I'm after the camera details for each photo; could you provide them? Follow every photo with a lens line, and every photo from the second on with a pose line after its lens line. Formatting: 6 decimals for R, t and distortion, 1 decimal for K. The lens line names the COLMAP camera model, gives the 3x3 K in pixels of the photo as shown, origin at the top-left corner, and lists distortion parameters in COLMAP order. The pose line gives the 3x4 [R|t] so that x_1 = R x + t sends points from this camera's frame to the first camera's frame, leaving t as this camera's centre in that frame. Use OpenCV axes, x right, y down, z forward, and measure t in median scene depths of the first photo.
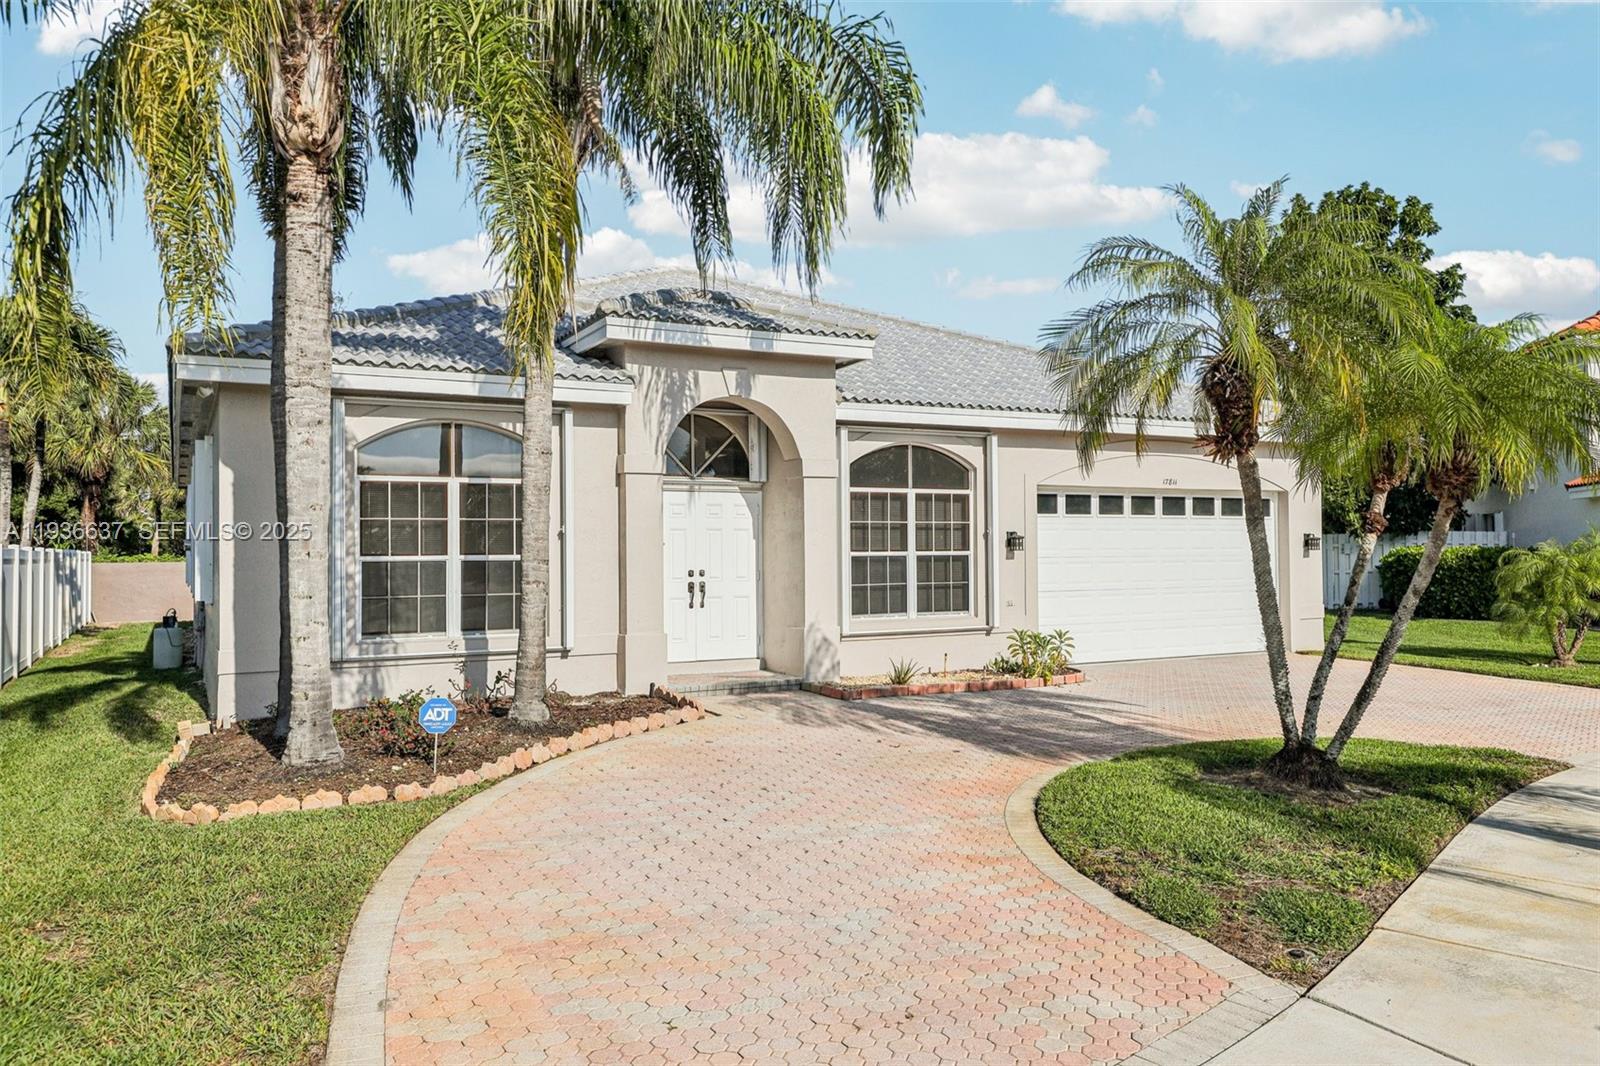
lens RADIAL K [[1155.9, 0, 809.1], [0, 1155.9, 535.9], [0, 0, 1]] dist [0.017309, -0.007634]
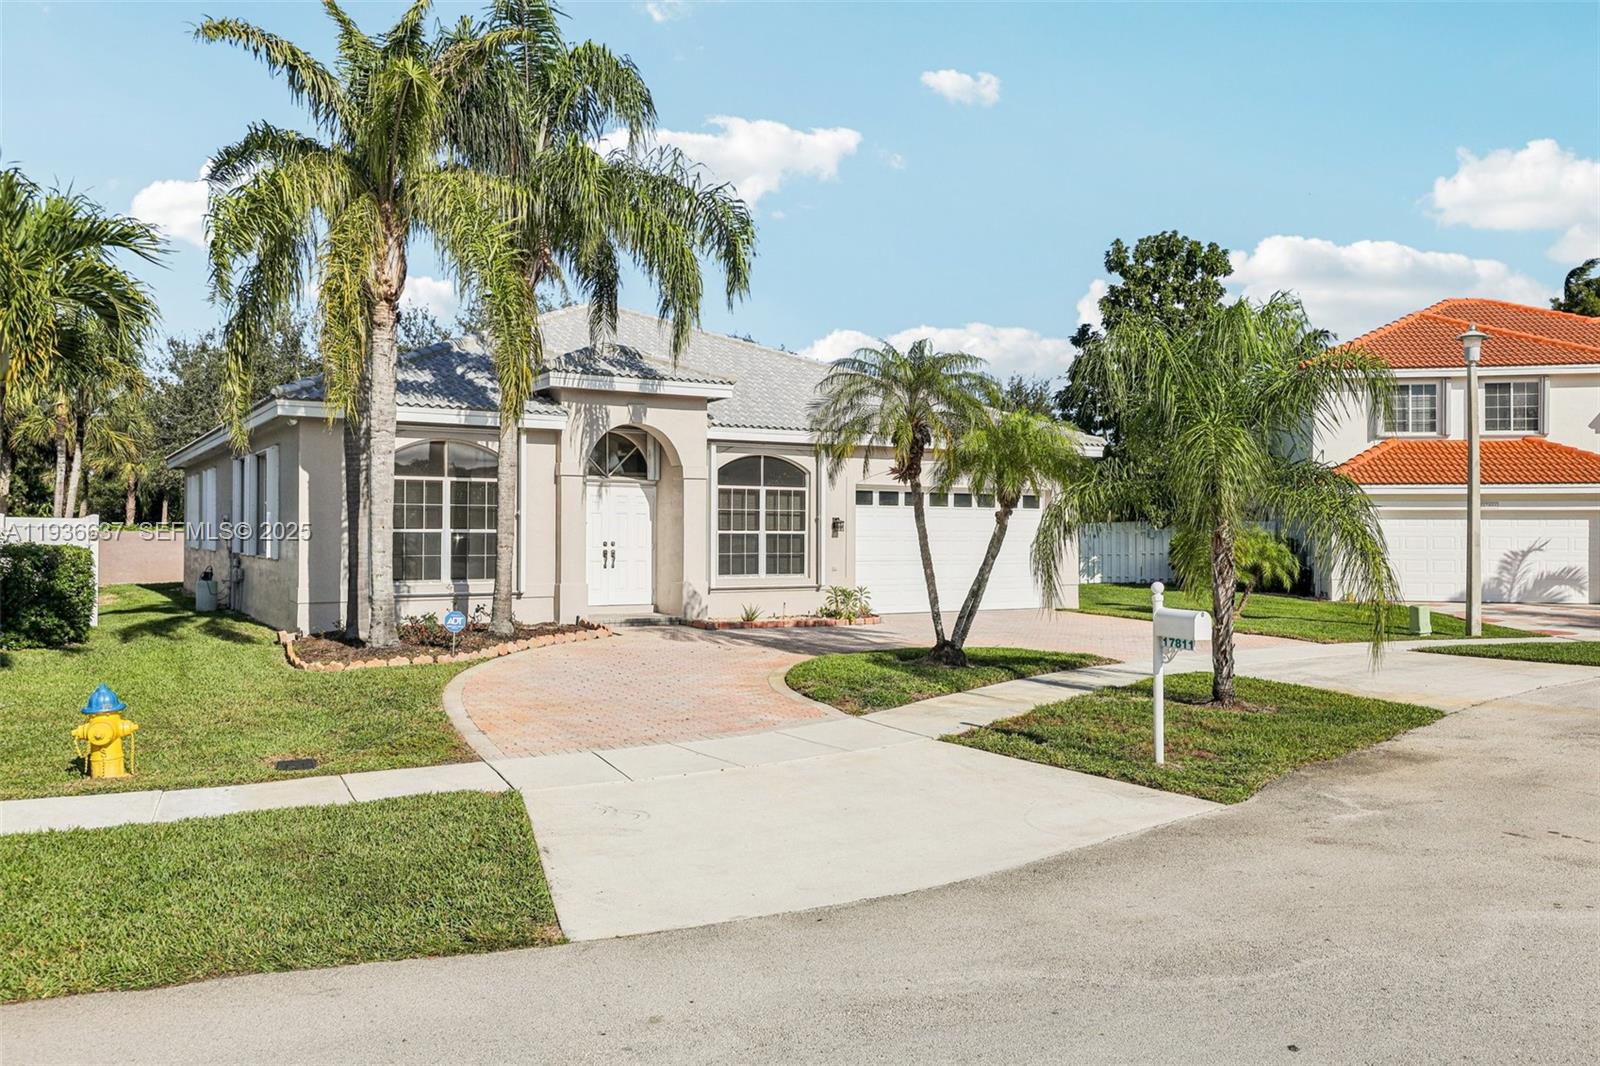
lens RADIAL K [[1204.9, 0, 793.3], [0, 1204.9, 561.5], [0, 0, 1]] dist [-0.019039, 0.000957]
pose [[0.998809, 0.012699, 0.047112, 0.061509], [-0.014537, 0.999138, 0.038873, -0.007347], [-0.046578, -0.039511, 0.998133, -0.508966]]
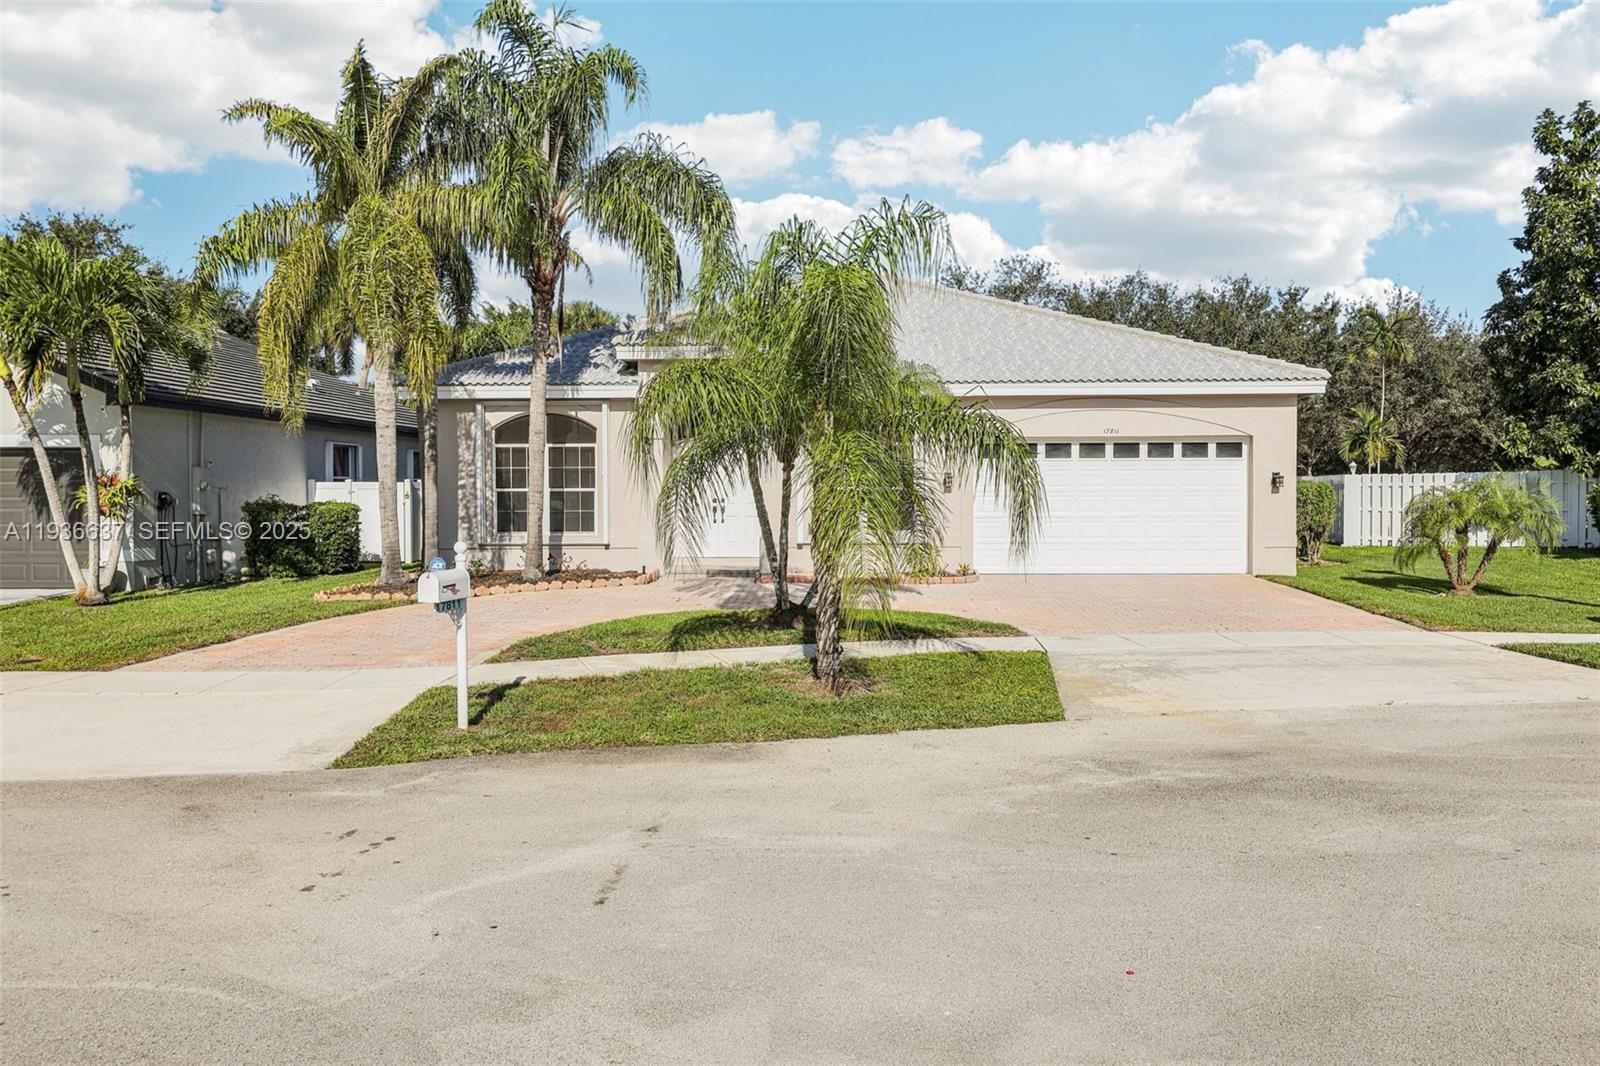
lens RADIAL K [[1204.9, 0, 805.7], [0, 1204.9, 534.0], [0, 0, 1]] dist [-0.019039, 0.000957]
pose [[0.864684, 0.026553, -0.501615, 0.821257], [0.003167, 0.998294, 0.058303, -0.016232], [0.502307, -0.052002, 0.863124, -0.328586]]
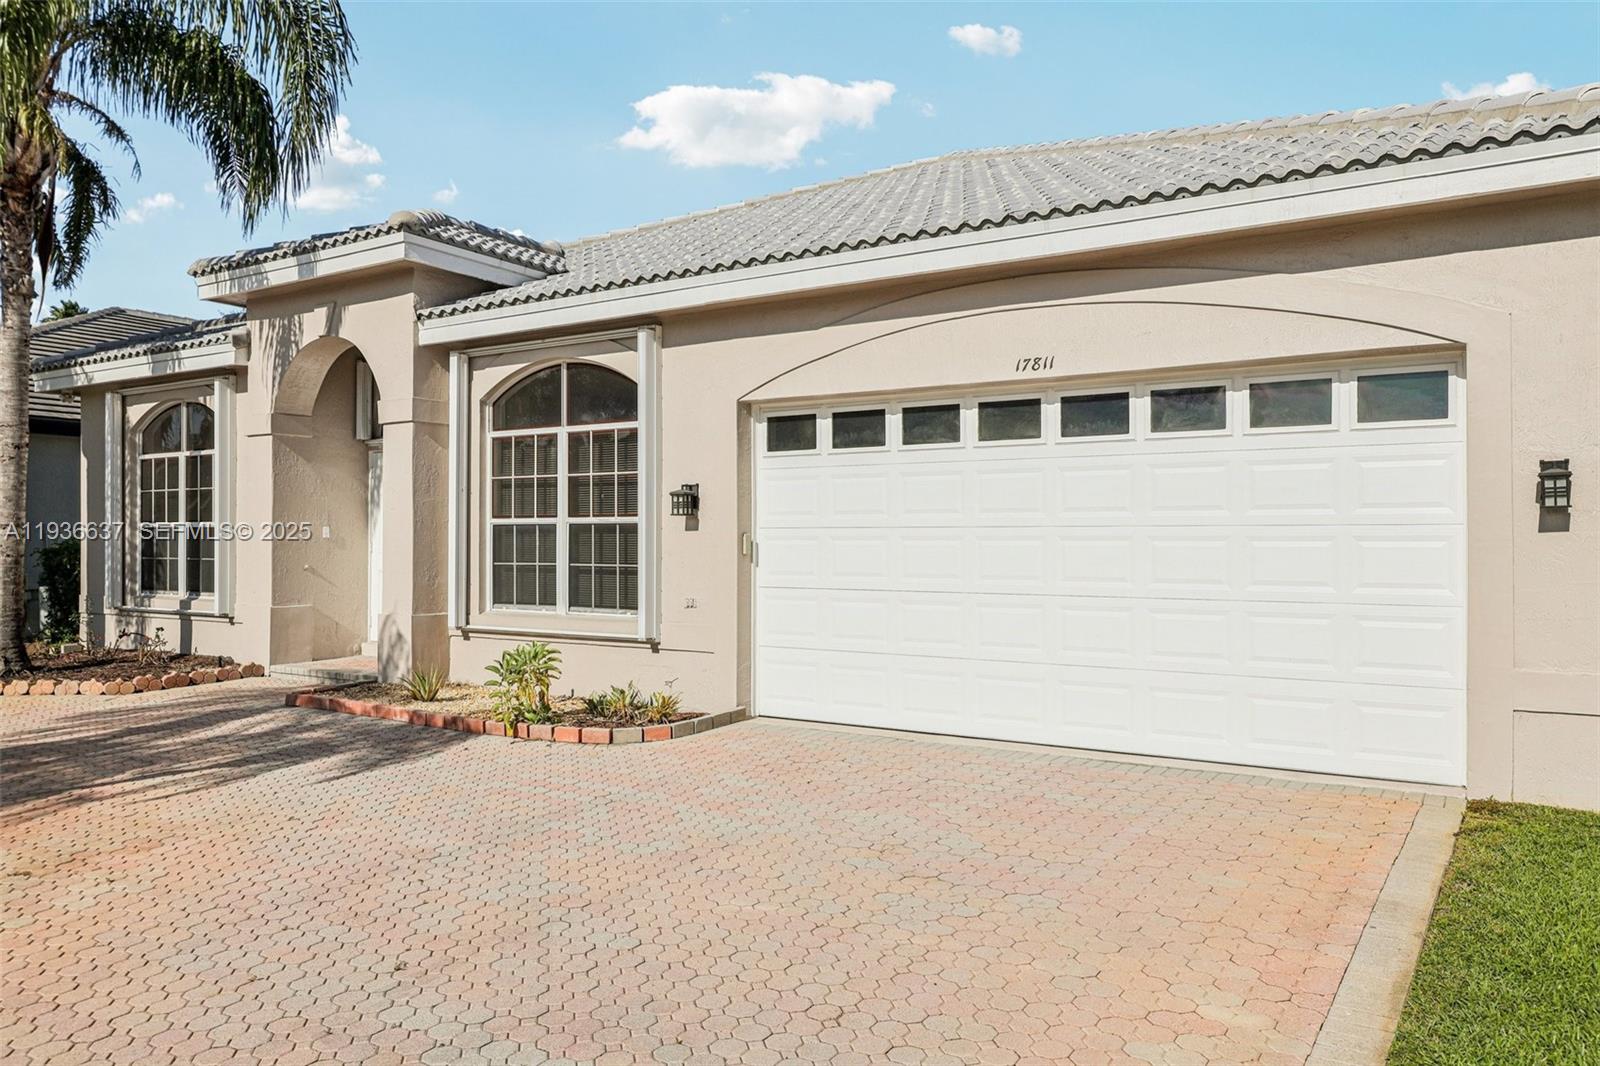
lens RADIAL K [[1155.9, 0, 806.3], [0, 1155.9, 540.1], [0, 0, 1]] dist [0.017309, -0.007634]
pose [[0.487187, 0.017909, -0.873114, 0.815185], [0.017470, 0.999390, 0.030248, 0.008980], [0.873123, -0.029990, 0.486577, 0.848022]]
